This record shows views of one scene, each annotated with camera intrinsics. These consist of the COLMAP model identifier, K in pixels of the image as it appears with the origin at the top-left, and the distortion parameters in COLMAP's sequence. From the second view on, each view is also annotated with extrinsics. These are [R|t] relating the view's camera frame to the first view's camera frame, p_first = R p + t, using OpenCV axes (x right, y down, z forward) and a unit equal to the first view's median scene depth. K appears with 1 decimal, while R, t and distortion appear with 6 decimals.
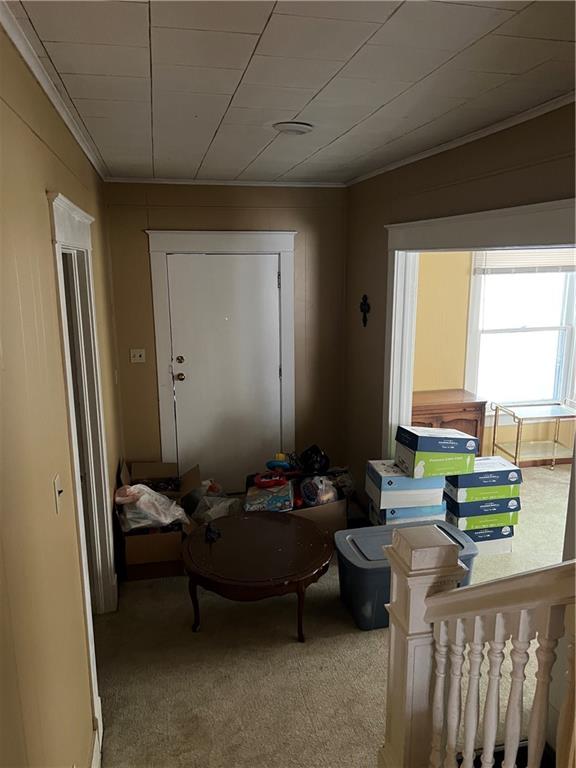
lens RADIAL K [[576.8, 0, 291.9], [0, 576.8, 379.3], [0, 0, 1]] dist [0.045217, -0.049841]
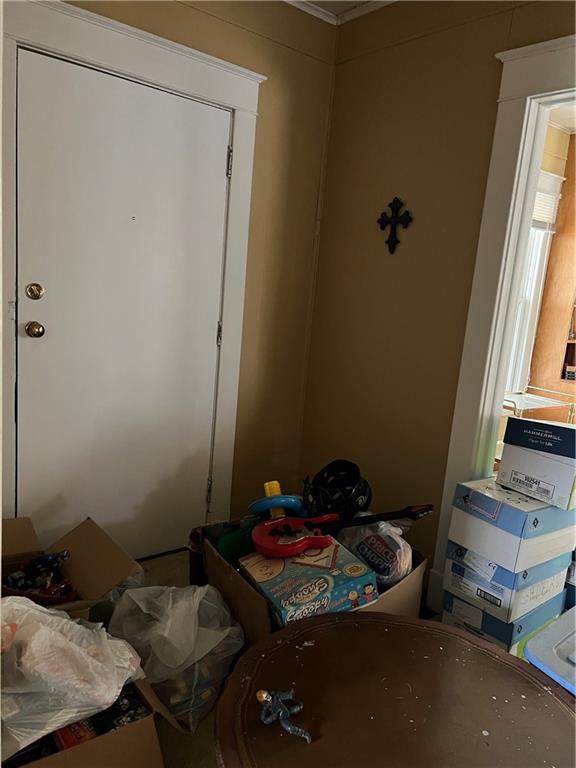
lens RADIAL K [[576.8, 0, 271.1], [0, 576.8, 376.4], [0, 0, 1]] dist [0.045217, -0.049841]
pose [[0.892465, 0.010269, 0.450999, -0.275961], [0.003256, 0.999568, -0.029204, 0.056162], [-0.451104, 0.027532, 0.892046, 0.595930]]
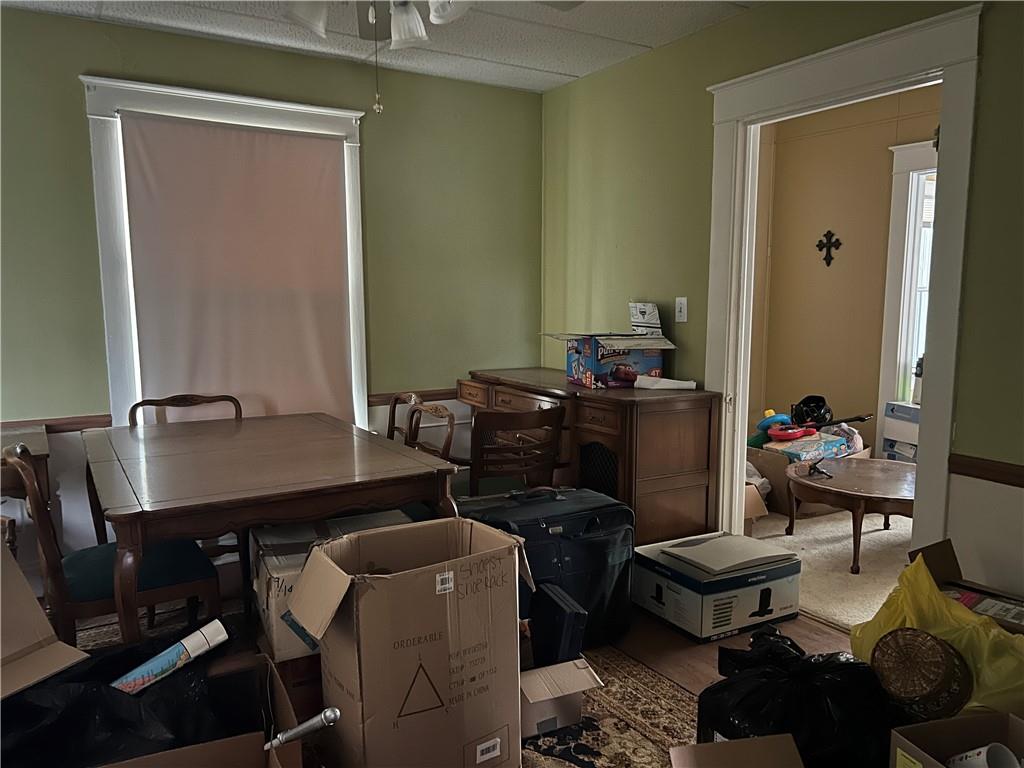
lens RADIAL K [[769.0, 0, 511.5], [0, 769.0, 391.1], [0, 0, 1]] dist [0.045217, -0.049841]
pose [[0.939745, -0.037405, 0.339825, -0.840111], [0.065821, 0.995196, -0.072478, 0.174905], [-0.335481, 0.090478, 0.937692, 0.060797]]
